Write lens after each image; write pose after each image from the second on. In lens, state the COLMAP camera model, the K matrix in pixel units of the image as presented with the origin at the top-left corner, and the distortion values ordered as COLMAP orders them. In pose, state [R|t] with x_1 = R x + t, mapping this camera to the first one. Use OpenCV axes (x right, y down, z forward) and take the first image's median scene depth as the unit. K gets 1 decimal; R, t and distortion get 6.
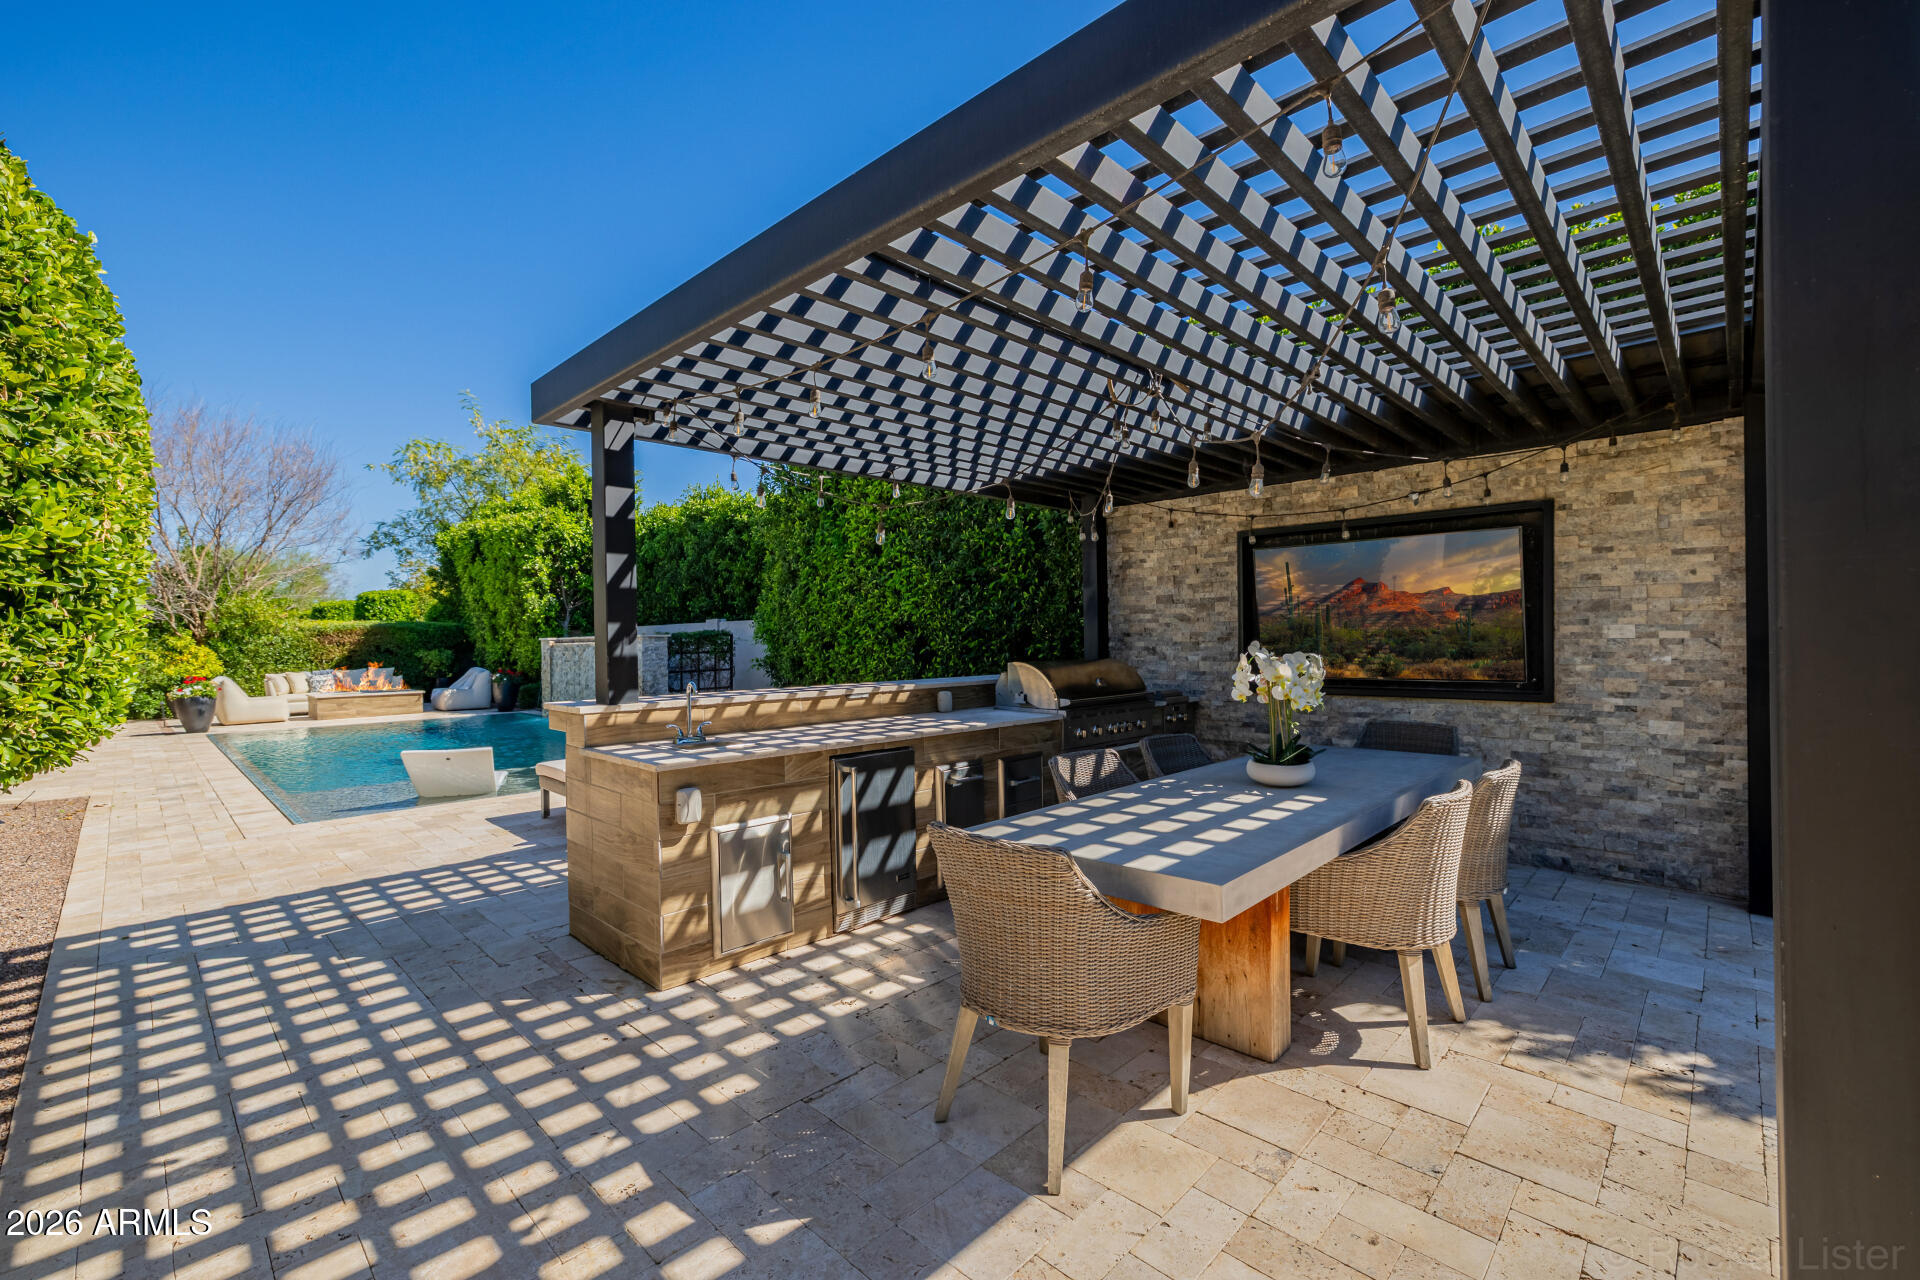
lens RADIAL K [[808.8, 0, 917.5], [0, 808.8, 645.5], [0, 0, 1]] dist [-0.011113, 0.003041]
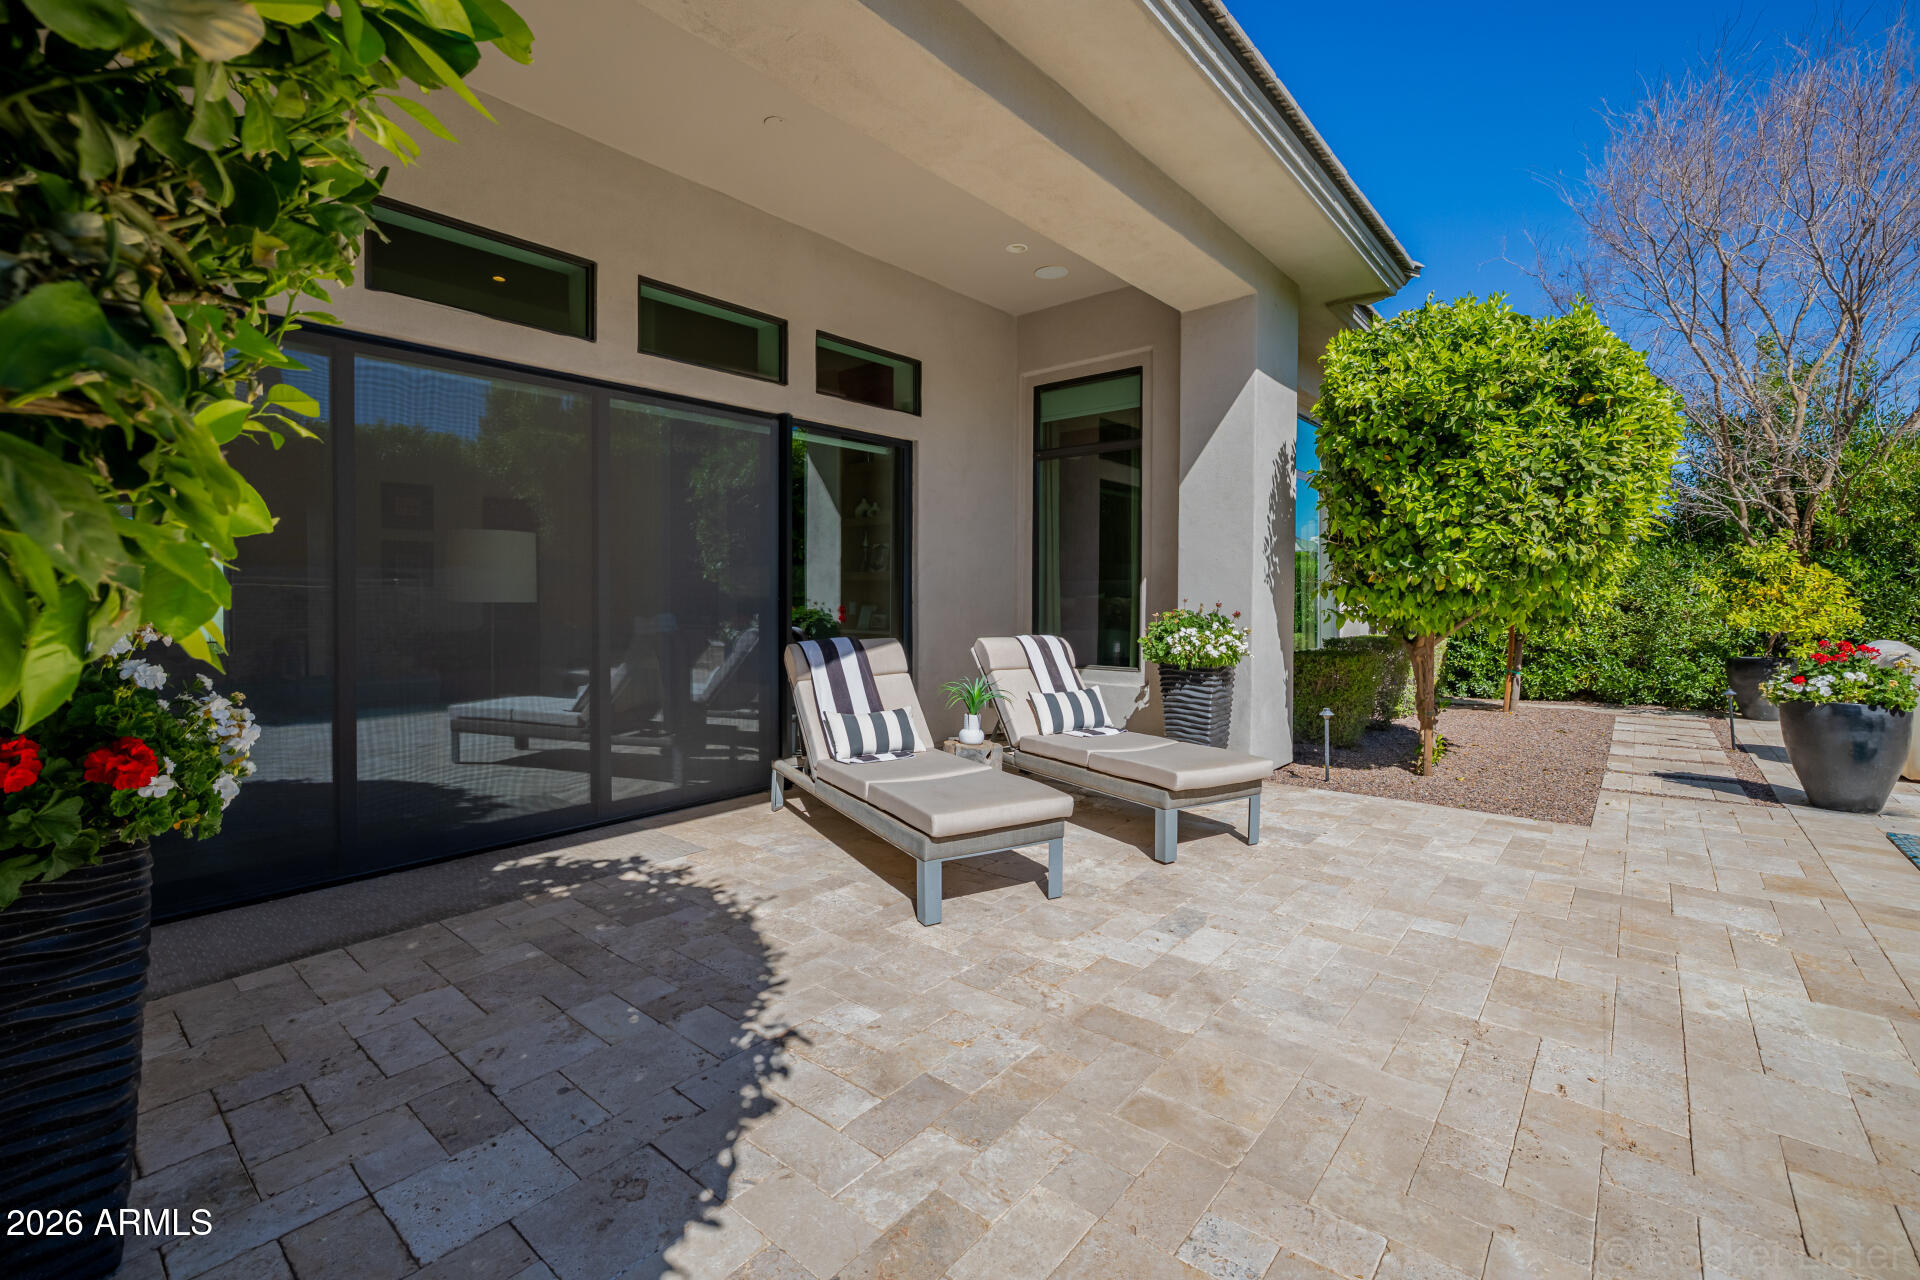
lens RADIAL K [[808.8, 0, 969.3], [0, 808.8, 606.5], [0, 0, 1]] dist [-0.011113, 0.003041]
pose [[0.080851, 0.022832, -0.996465, -1.632136], [-0.005114, 0.999734, 0.022492, 0.053857], [0.996713, 0.003277, 0.080947, 1.673113]]
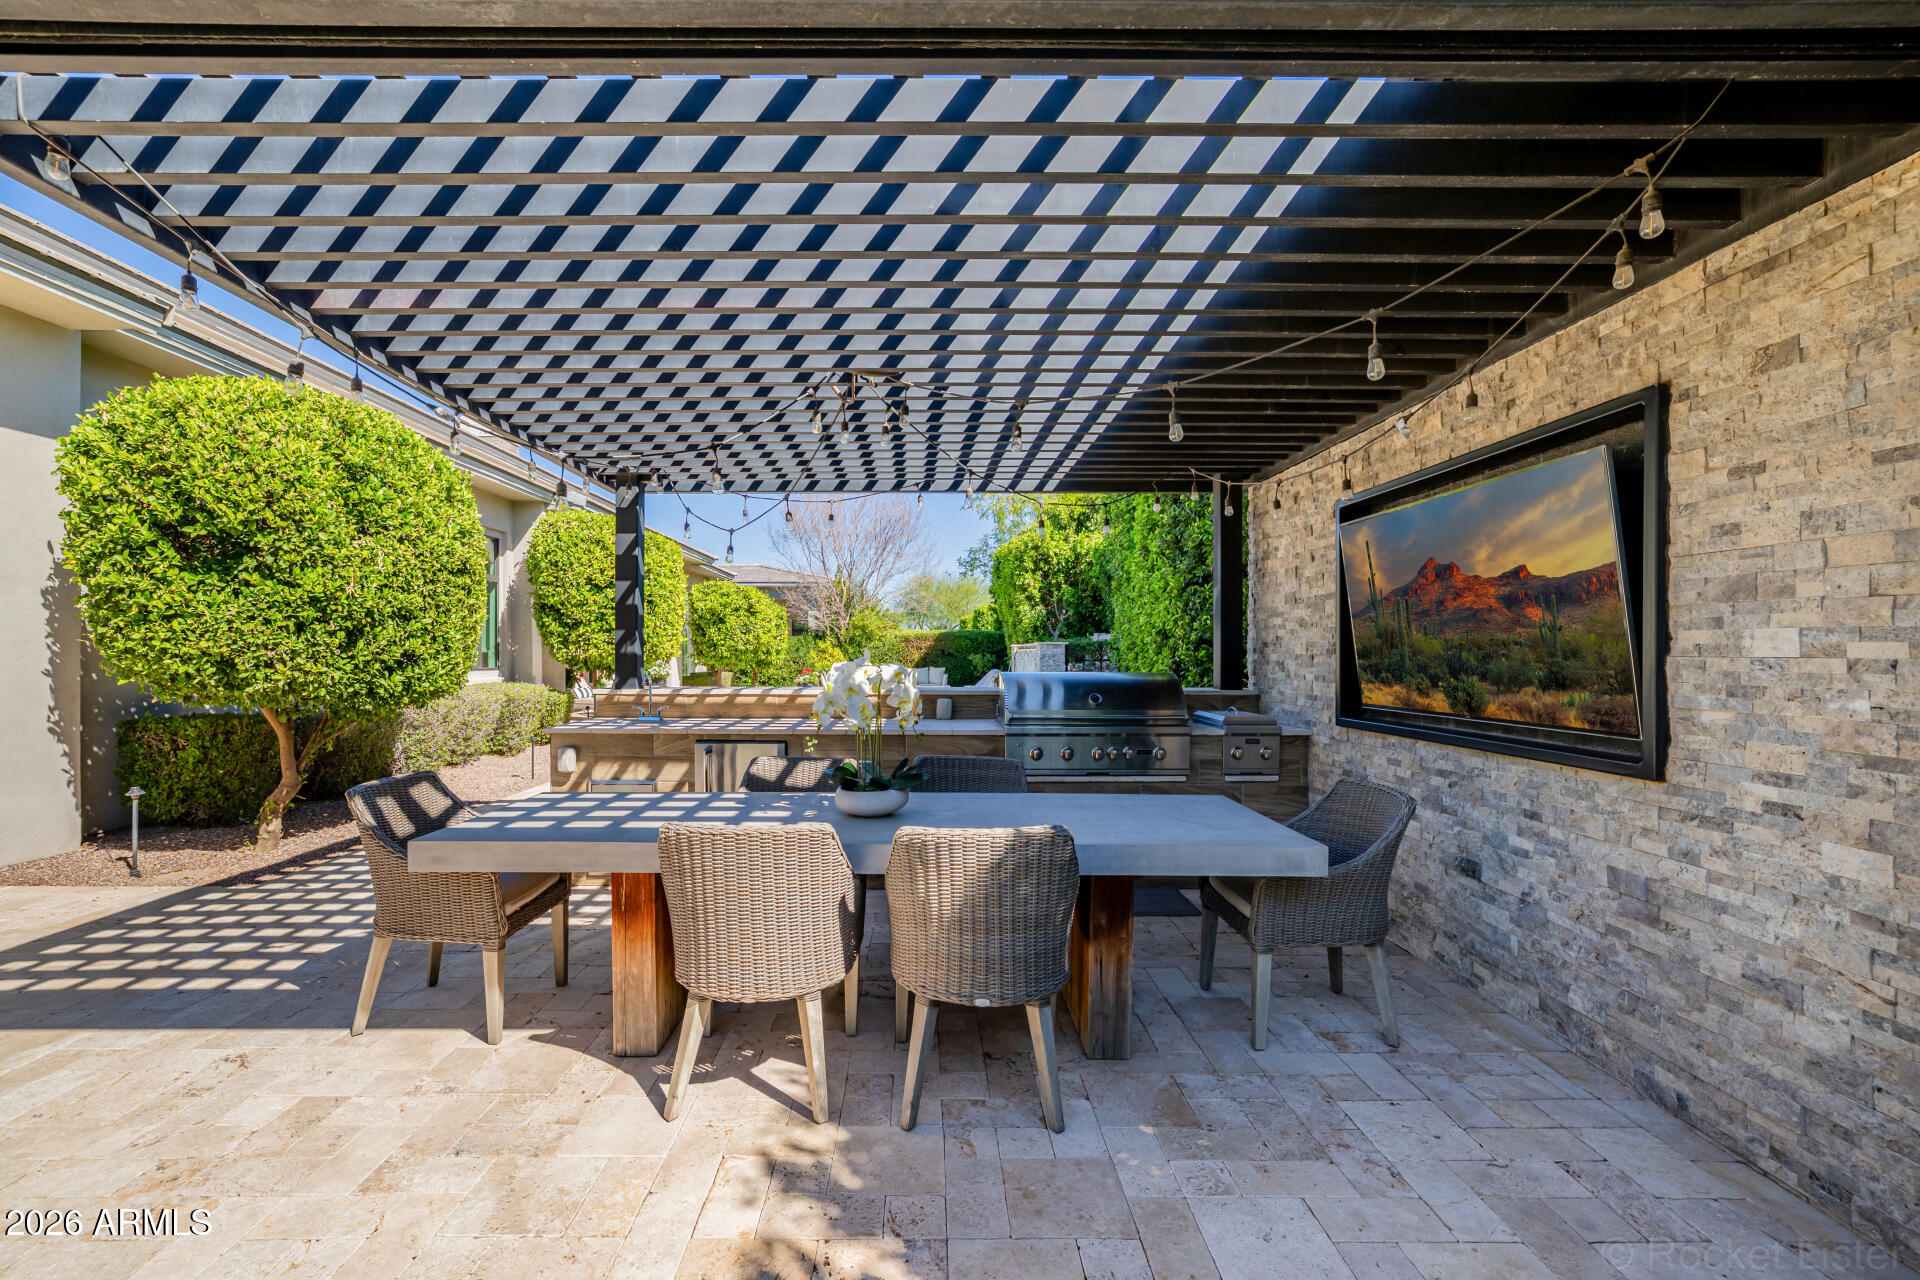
lens RADIAL K [[808.8, 0, 930.5], [0, 808.8, 652.5], [0, 0, 1]] dist [-0.011113, 0.003041]
pose [[0.707908, 0.016523, -0.706111, 0.842504], [-0.018144, 0.999822, 0.005206, -0.005236], [0.706072, 0.009127, 0.708082, 0.321218]]
